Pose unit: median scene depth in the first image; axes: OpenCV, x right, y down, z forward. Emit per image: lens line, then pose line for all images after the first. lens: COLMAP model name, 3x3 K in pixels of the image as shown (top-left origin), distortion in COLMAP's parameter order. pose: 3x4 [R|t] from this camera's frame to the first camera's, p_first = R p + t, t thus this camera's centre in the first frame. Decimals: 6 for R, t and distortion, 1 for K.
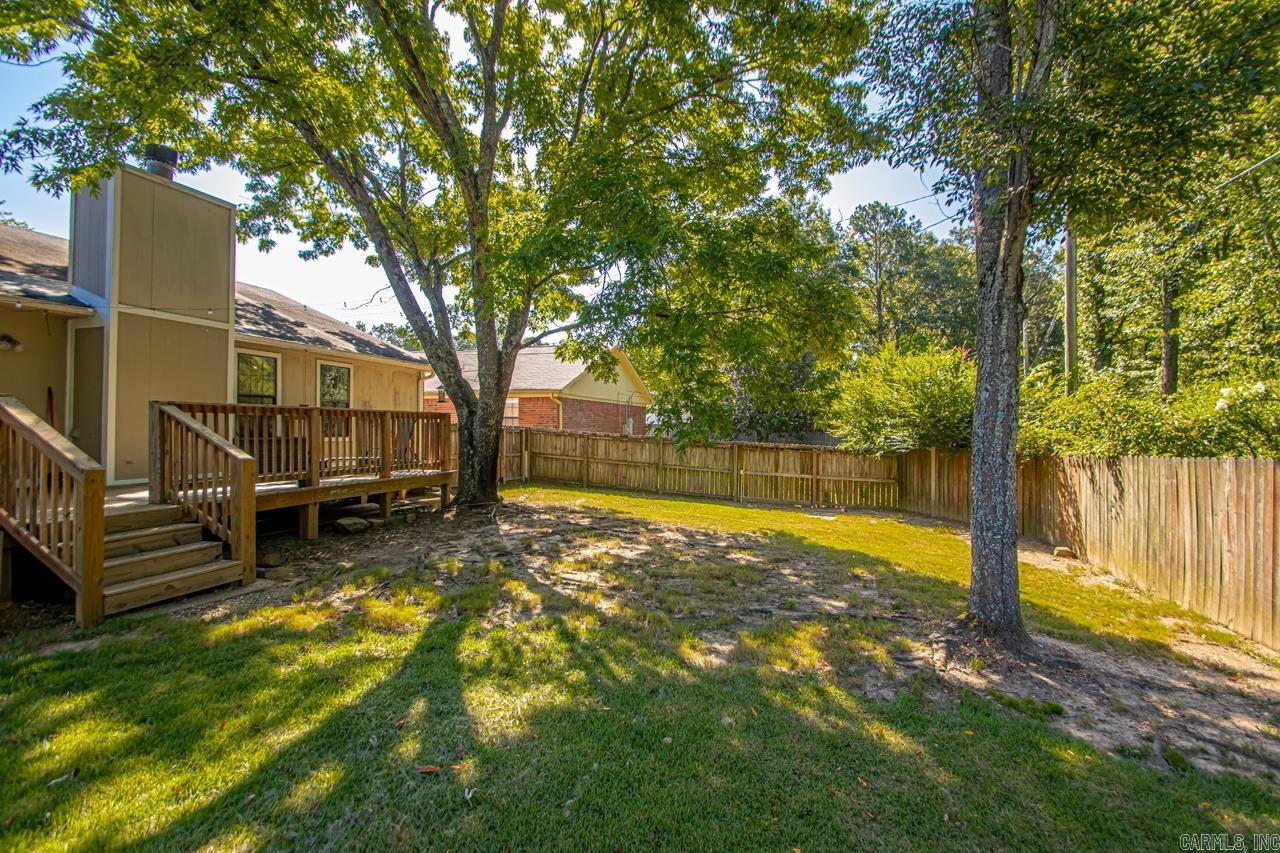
lens RADIAL K [[592.9, 0, 652.3], [0, 592.9, 425.2], [0, 0, 1]] dist [0.014825, -0.017942]
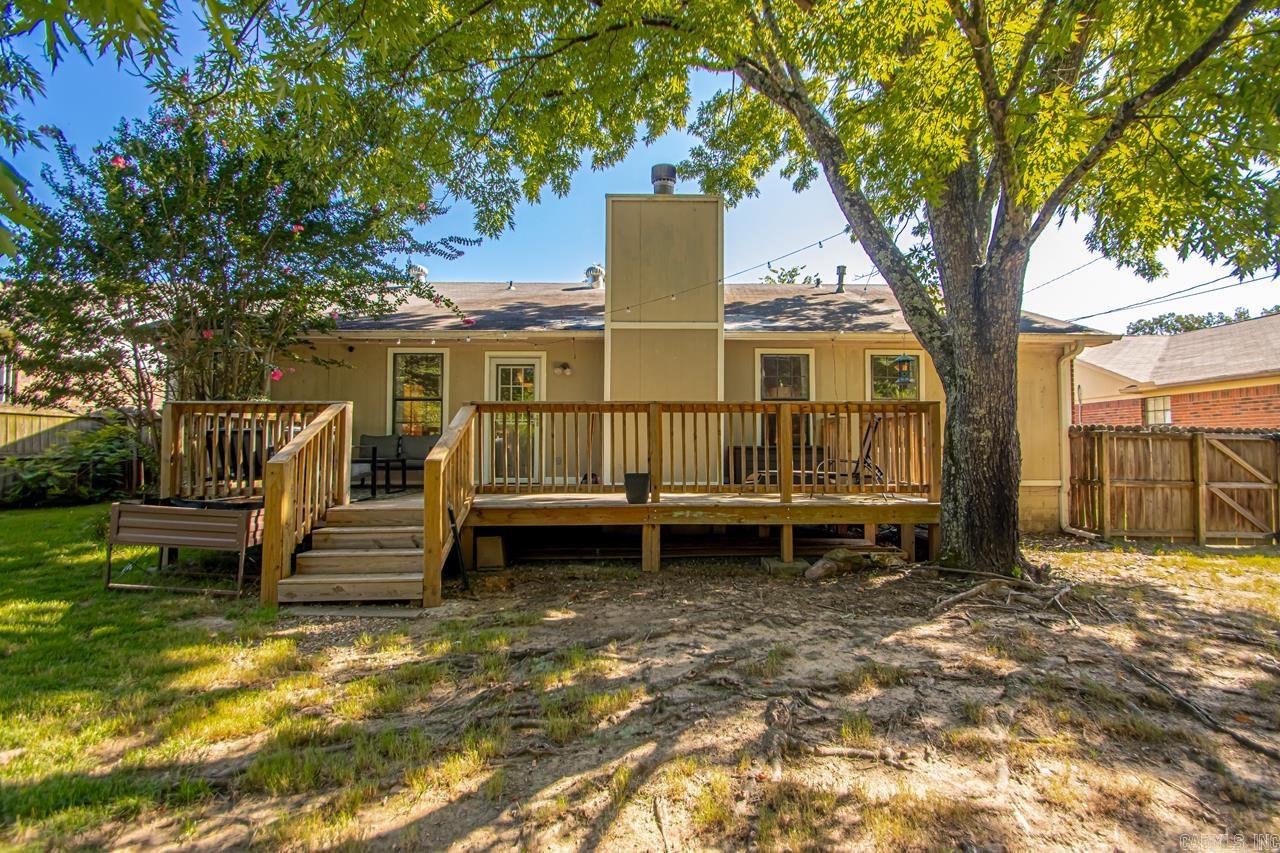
lens RADIAL K [[595.2, 0, 655.7], [0, 595.2, 426.0], [0, 0, 1]] dist [0.013268, -0.014742]
pose [[0.296609, -0.038969, -0.954203, 0.174561], [0.006378, 0.999226, -0.038825, 0.032520], [0.954978, 0.005430, 0.296628, 0.773771]]
